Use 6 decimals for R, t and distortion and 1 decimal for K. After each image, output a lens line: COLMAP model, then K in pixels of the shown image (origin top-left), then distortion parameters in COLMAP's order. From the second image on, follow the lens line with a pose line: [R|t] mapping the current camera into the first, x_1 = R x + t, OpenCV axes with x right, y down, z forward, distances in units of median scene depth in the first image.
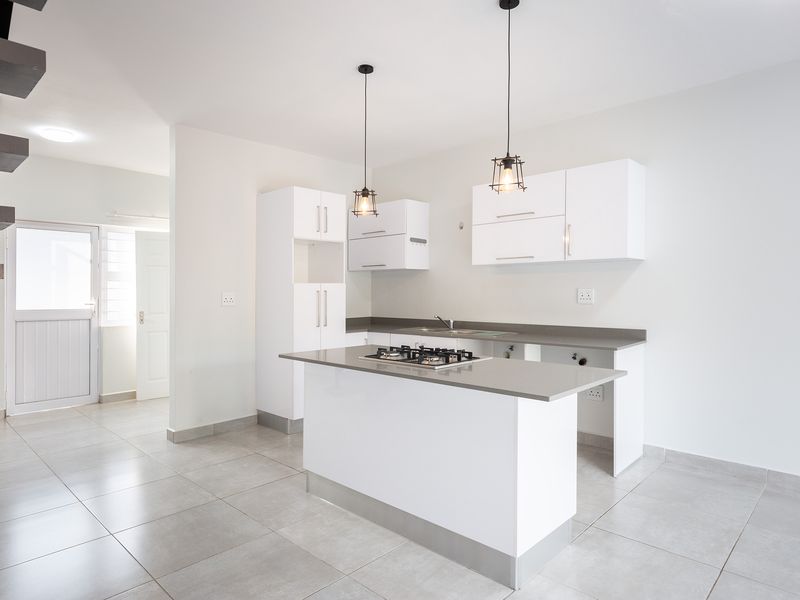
lens RADIAL K [[488.4, 0, 402.7], [0, 488.4, 297.8], [0, 0, 1]] dist [0.009275, 0.002060]
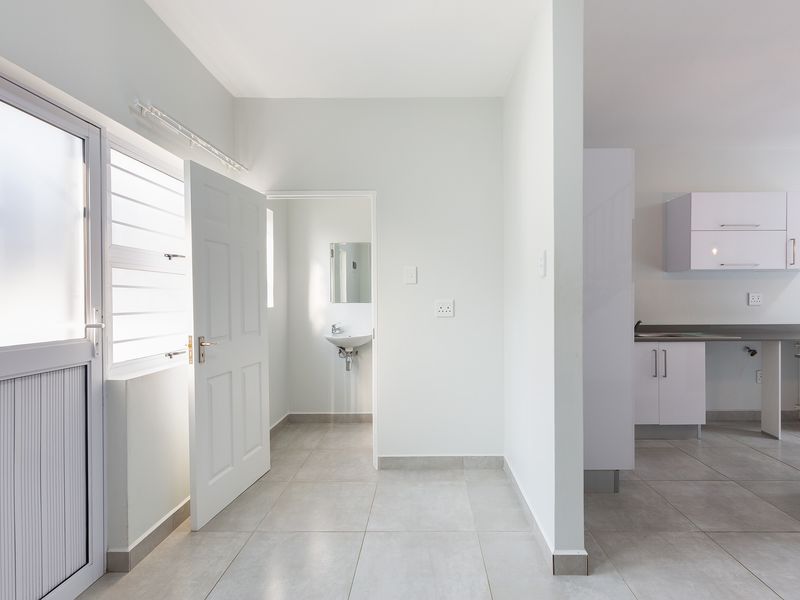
lens RADIAL K [[411.9, 0, 417.1], [0, 411.9, 279.9], [0, 0, 1]] dist [0.006763, -0.000089]
pose [[0.741701, 0.026799, 0.670195, -0.853319], [0.014180, 0.998352, -0.055613, -0.004858], [-0.670580, 0.050752, 0.740099, 0.714915]]
